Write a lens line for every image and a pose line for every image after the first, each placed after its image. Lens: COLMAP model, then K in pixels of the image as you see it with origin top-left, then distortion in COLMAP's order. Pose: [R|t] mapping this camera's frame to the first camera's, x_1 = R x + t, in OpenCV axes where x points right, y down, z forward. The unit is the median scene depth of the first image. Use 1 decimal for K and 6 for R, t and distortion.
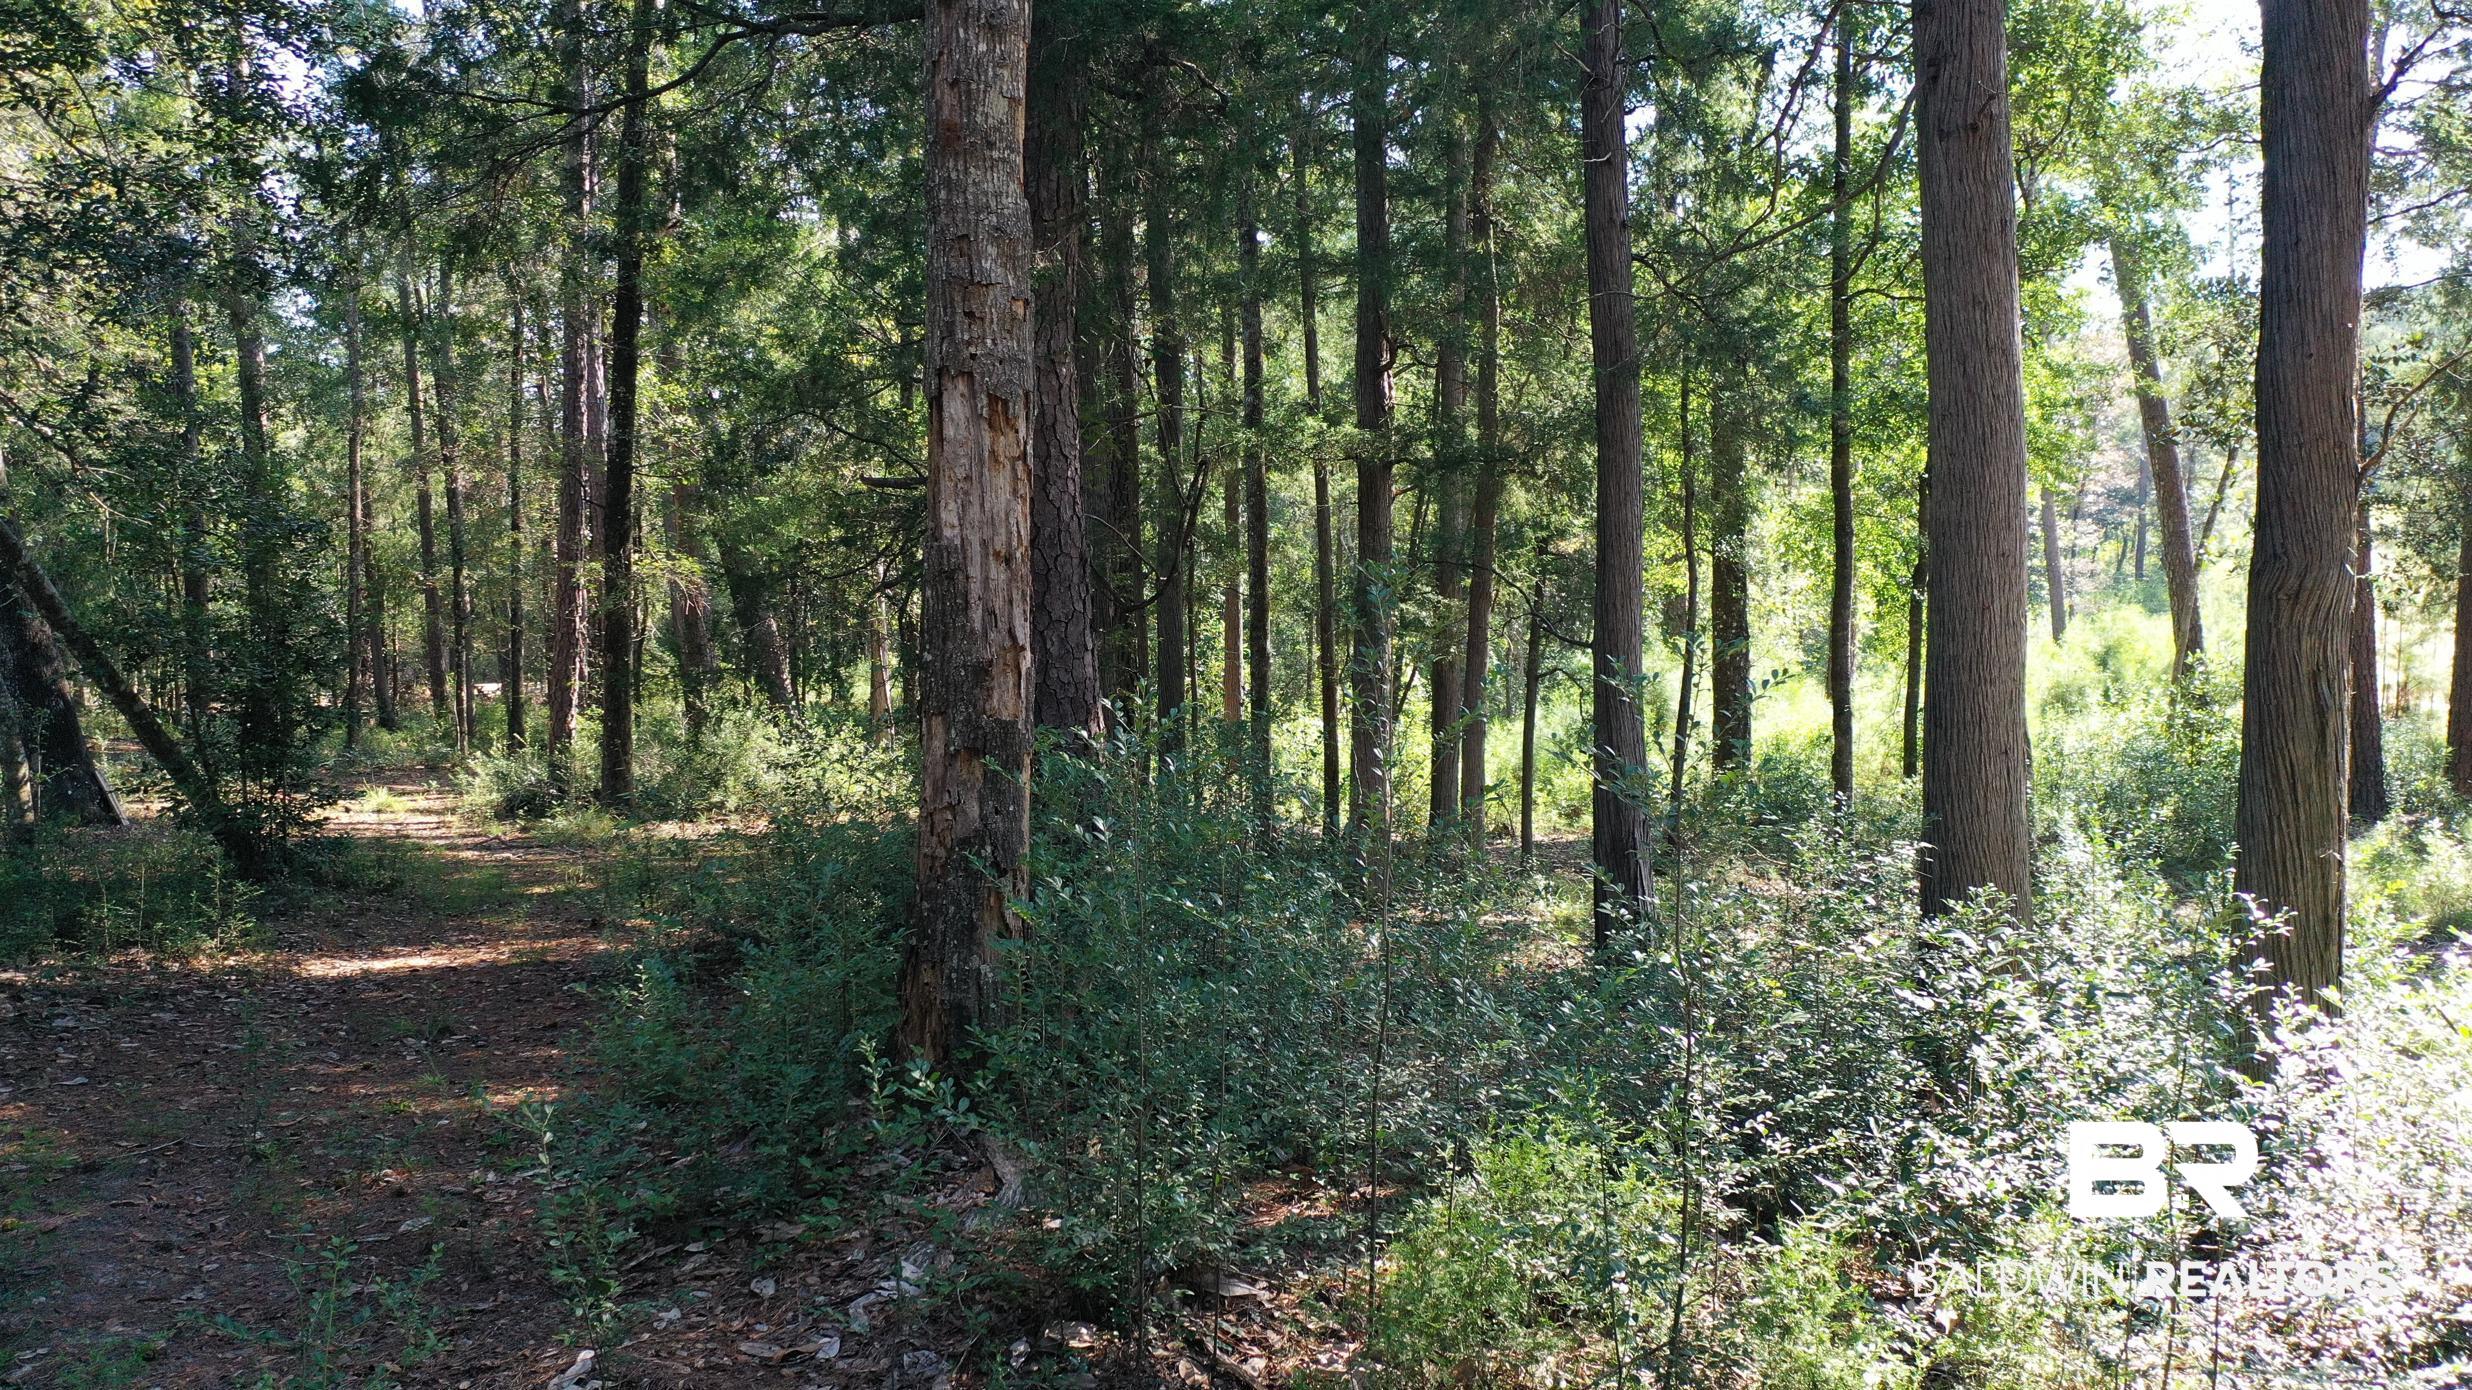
lens RADIAL K [[1957.5, 0, 1291.1], [0, 1957.5, 707.4], [0, 0, 1]] dist [0.011576, 0.008991]
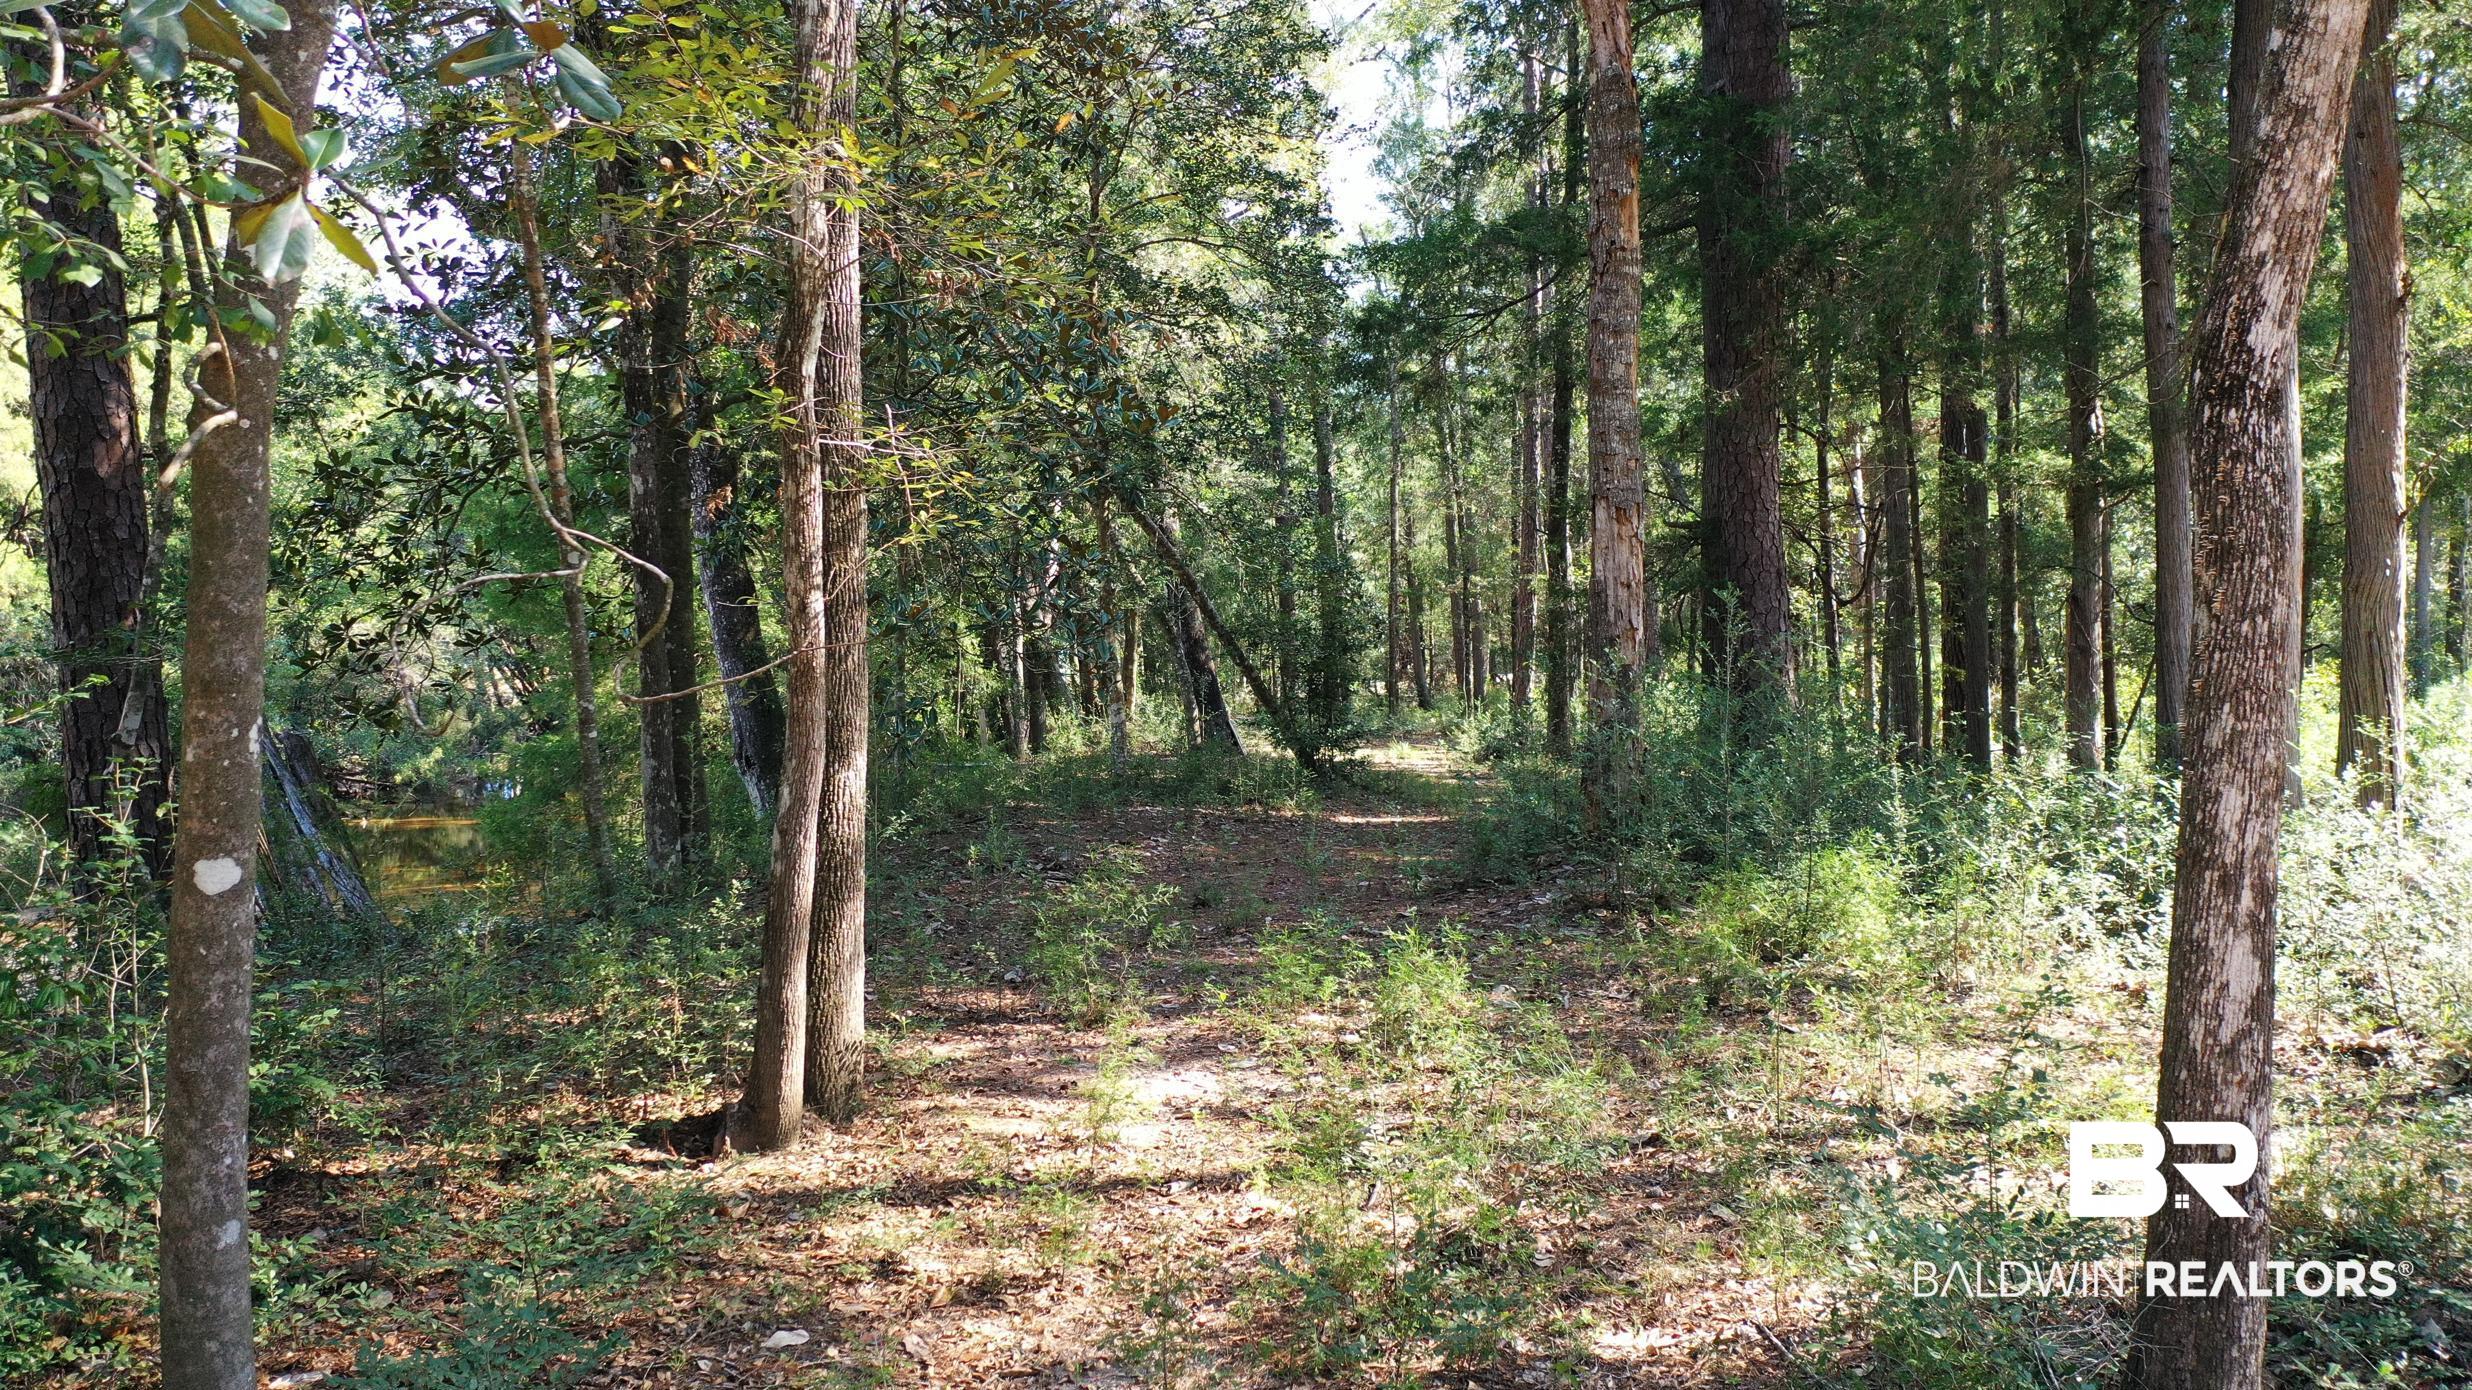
lens RADIAL K [[1957.5, 0, 1236.1], [0, 1957.5, 691.5], [0, 0, 1]] dist [0.011576, 0.008991]
pose [[0.860247, 0.003153, -0.509868, 0.141164], [-0.005496, 0.999980, -0.003089, 0.011568], [0.509848, 0.005459, 0.860247, -0.249944]]
